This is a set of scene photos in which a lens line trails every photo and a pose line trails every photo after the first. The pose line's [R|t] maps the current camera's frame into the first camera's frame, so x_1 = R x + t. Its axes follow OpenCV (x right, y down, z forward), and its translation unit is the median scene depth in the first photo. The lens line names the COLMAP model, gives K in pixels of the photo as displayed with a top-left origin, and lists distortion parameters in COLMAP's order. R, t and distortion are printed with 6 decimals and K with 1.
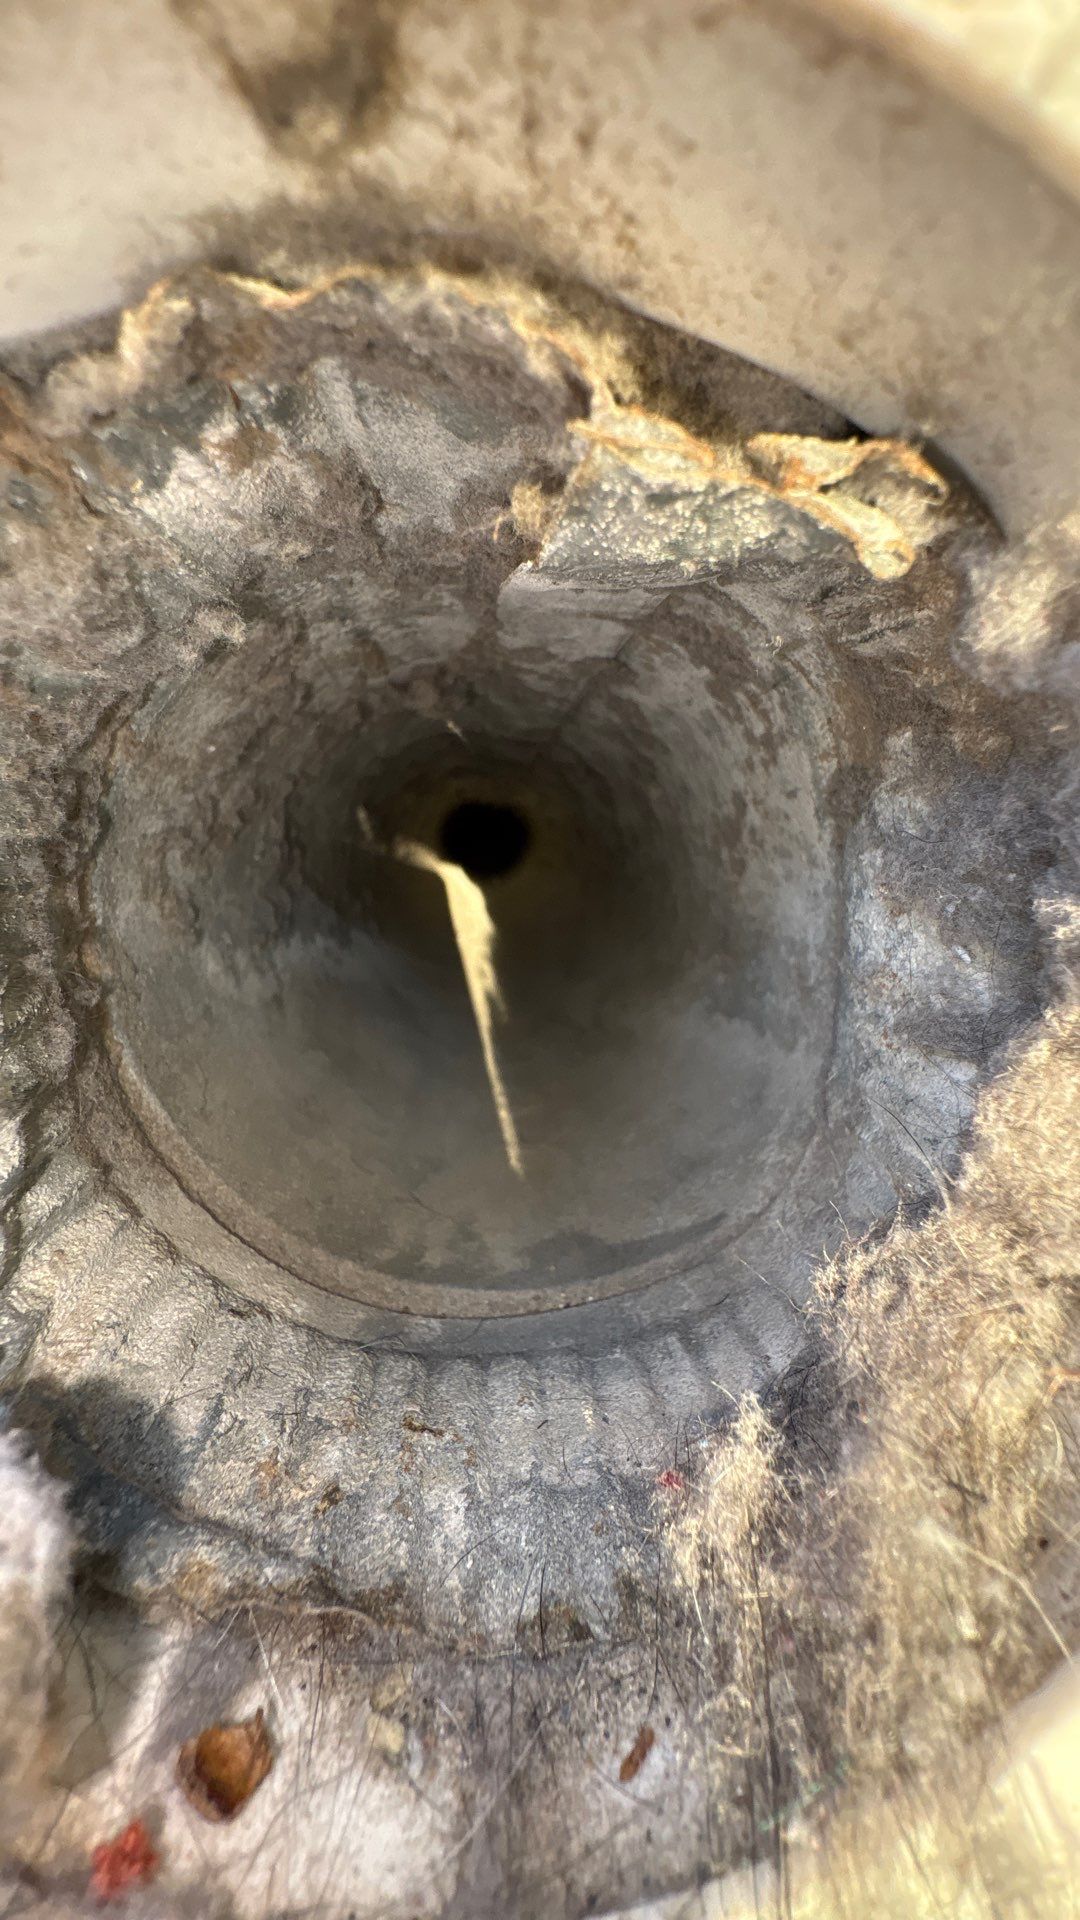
lens RADIAL K [[775.4, 0, 540.6], [0, 775.4, 962.3], [0, 0, 1]] dist [0.004266, 0.000607]
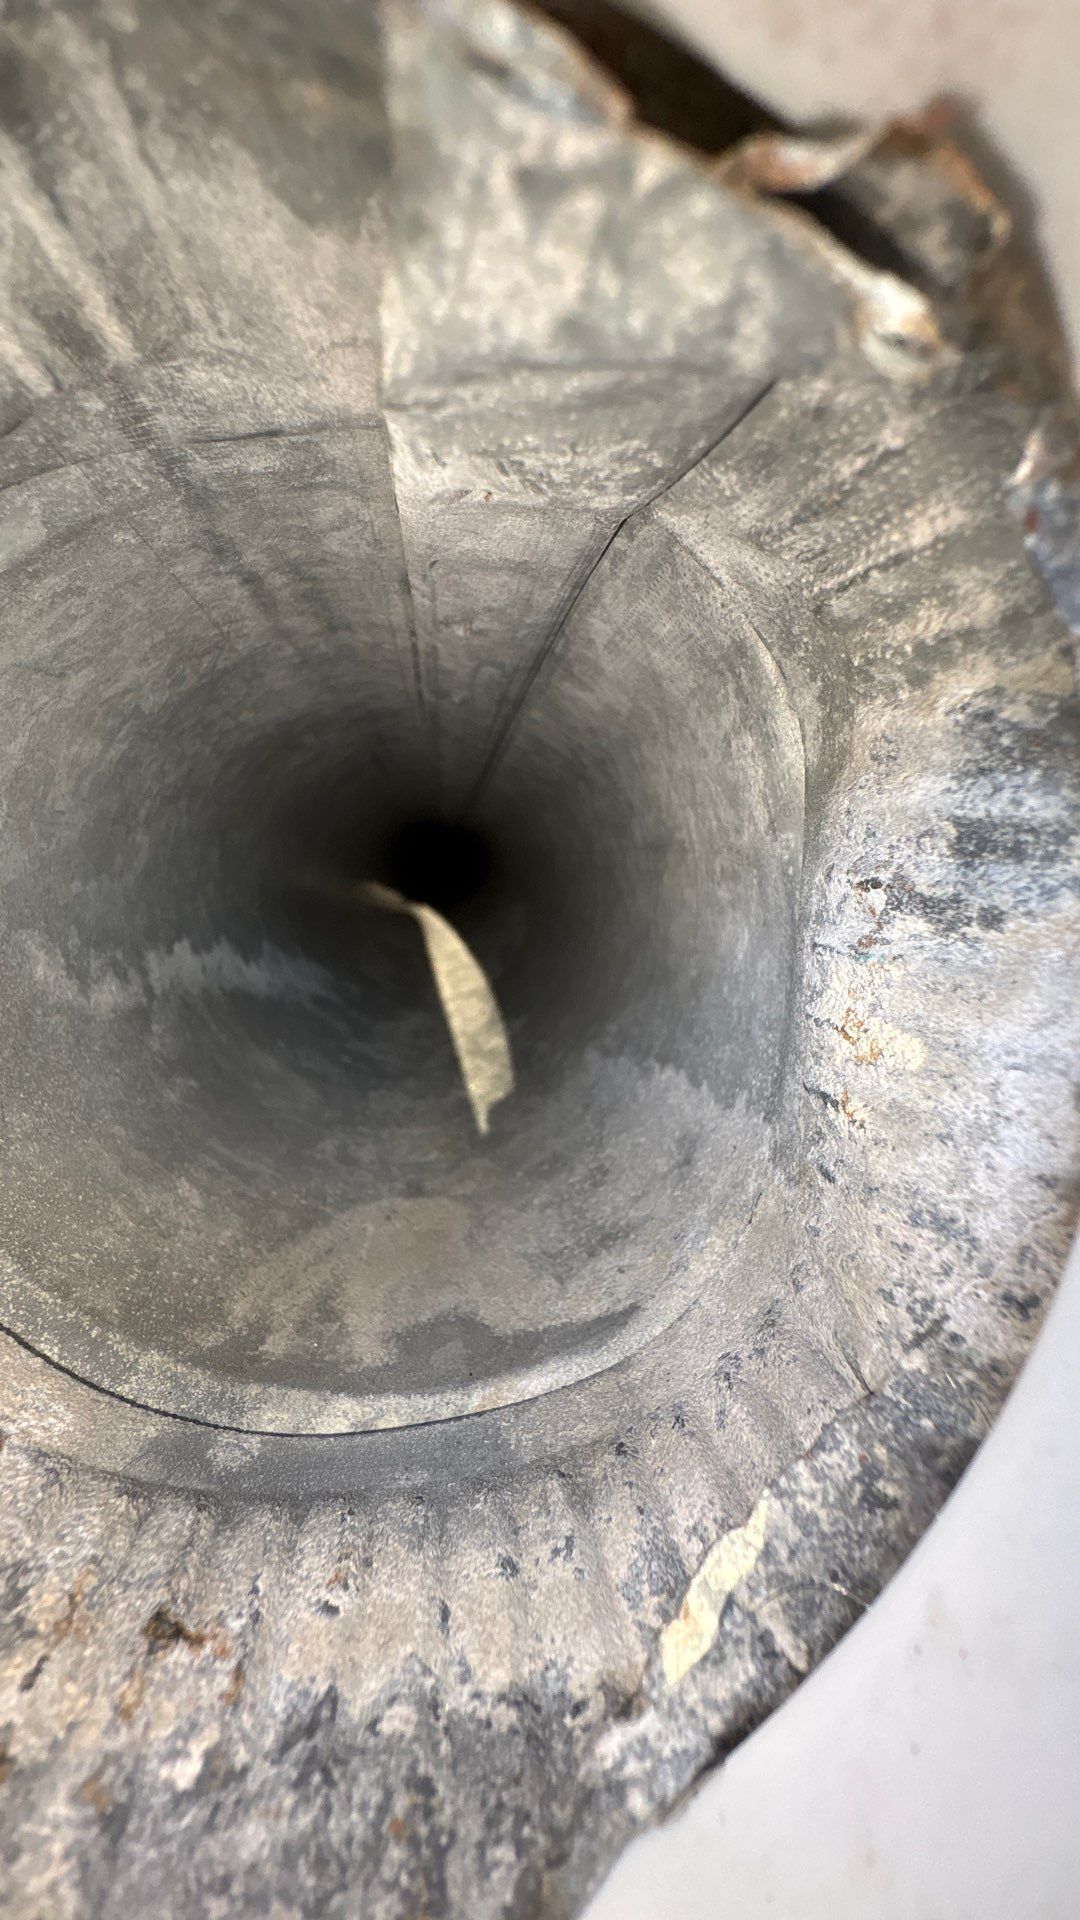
lens RADIAL K [[775.4, 0, 538.7], [0, 775.4, 961.2], [0, 0, 1]] dist [0.004266, 0.000607]
pose [[0.996298, 0.065045, 0.056210, 0.066323], [-0.062412, 0.996924, -0.047400, 0.008101], [-0.059121, 0.043717, 0.997293, 0.181415]]
